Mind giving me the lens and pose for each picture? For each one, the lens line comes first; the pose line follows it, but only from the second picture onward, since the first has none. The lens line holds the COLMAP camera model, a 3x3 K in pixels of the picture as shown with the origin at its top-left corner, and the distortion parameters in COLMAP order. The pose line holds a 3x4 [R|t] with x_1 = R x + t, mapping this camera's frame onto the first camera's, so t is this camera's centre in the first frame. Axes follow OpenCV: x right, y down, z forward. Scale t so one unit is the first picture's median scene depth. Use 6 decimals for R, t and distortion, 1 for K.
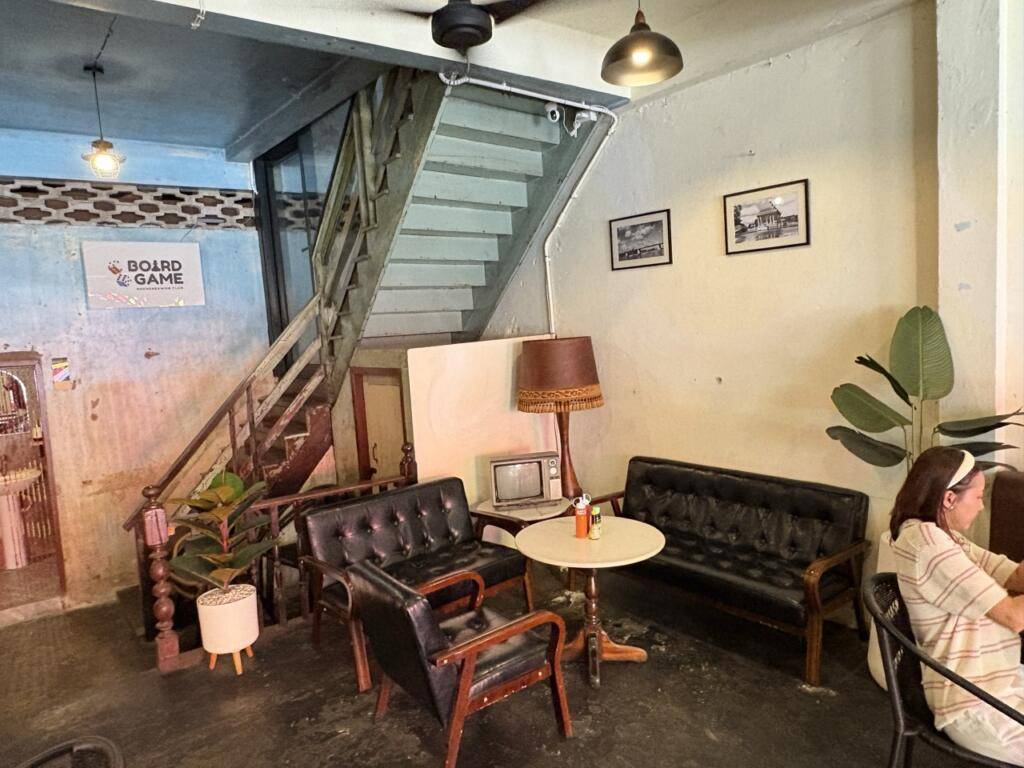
lens RADIAL K [[663.3, 0, 509.8], [0, 663.3, 380.2], [0, 0, 1]] dist [-0.000203, 0.000188]
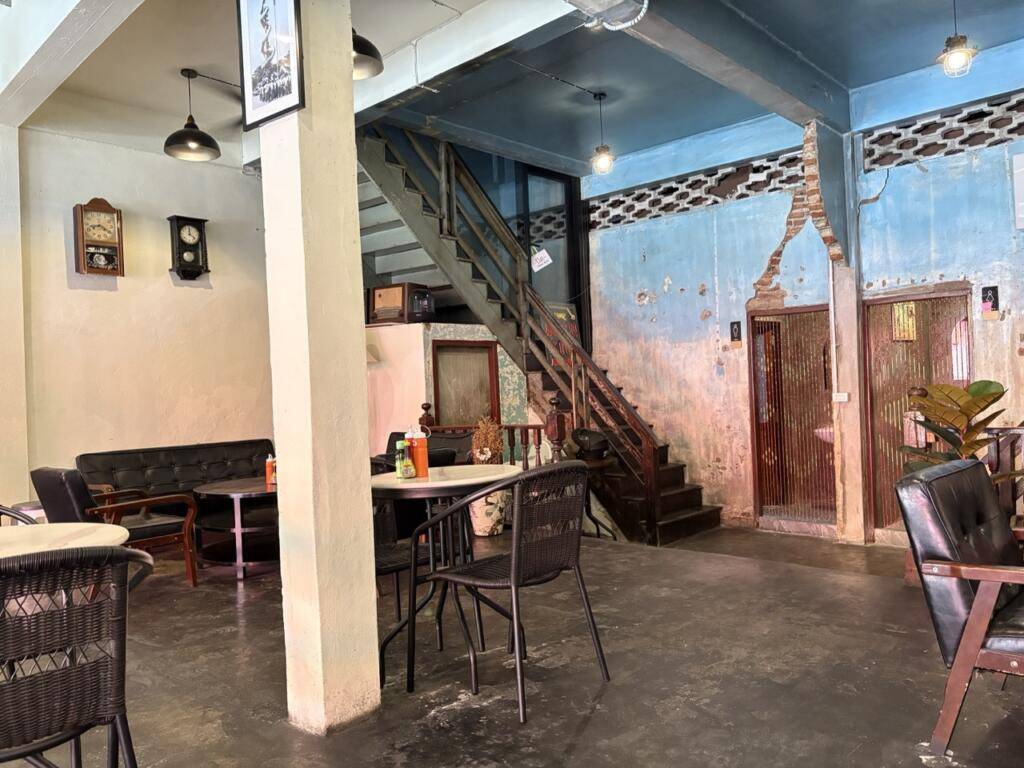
lens RADIAL K [[778.0, 0, 514.8], [0, 778.0, 385.1], [0, 0, 1]] dist [0.036471, -0.033642]
pose [[0.153107, 0.053685, -0.986750, 0.317270], [-0.058675, 0.997255, 0.045152, 0.092107], [0.986466, 0.050985, 0.155837, 0.159873]]
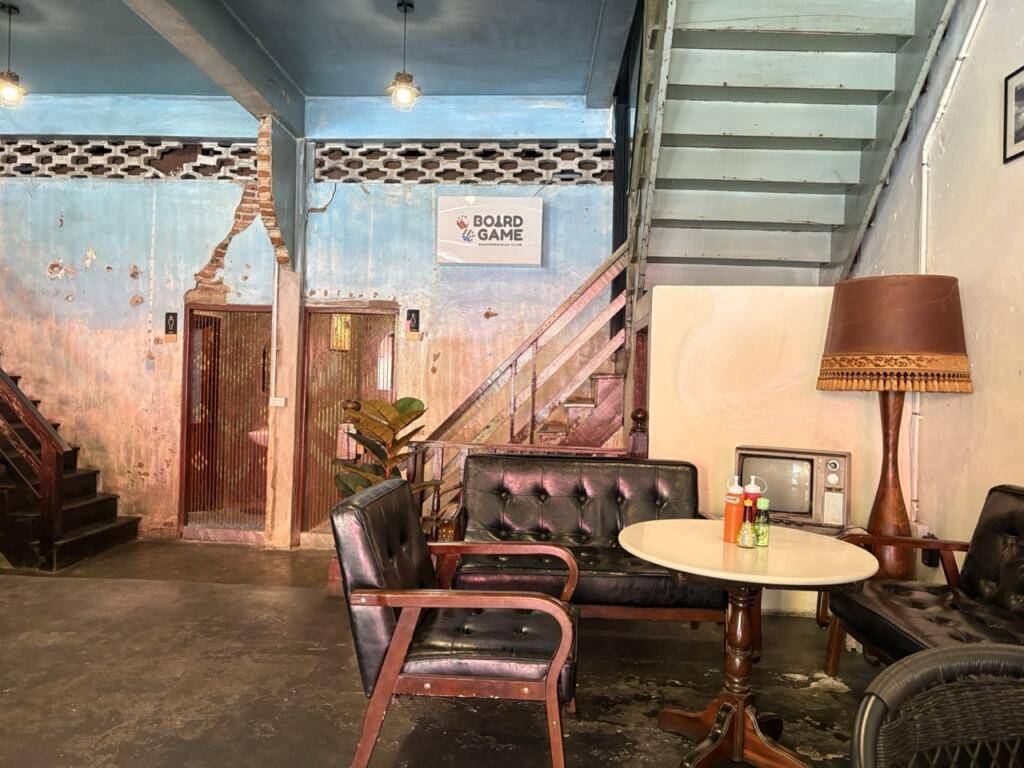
lens RADIAL K [[778.0, 0, 514.8], [0, 778.0, 385.1], [0, 0, 1]] dist [0.036471, -0.033642]
pose [[0.742802, 0.090151, -0.663413, 0.260444], [-0.135979, 0.990555, -0.017645, 0.082016], [0.655556, 0.103316, 0.748045, 0.188540]]
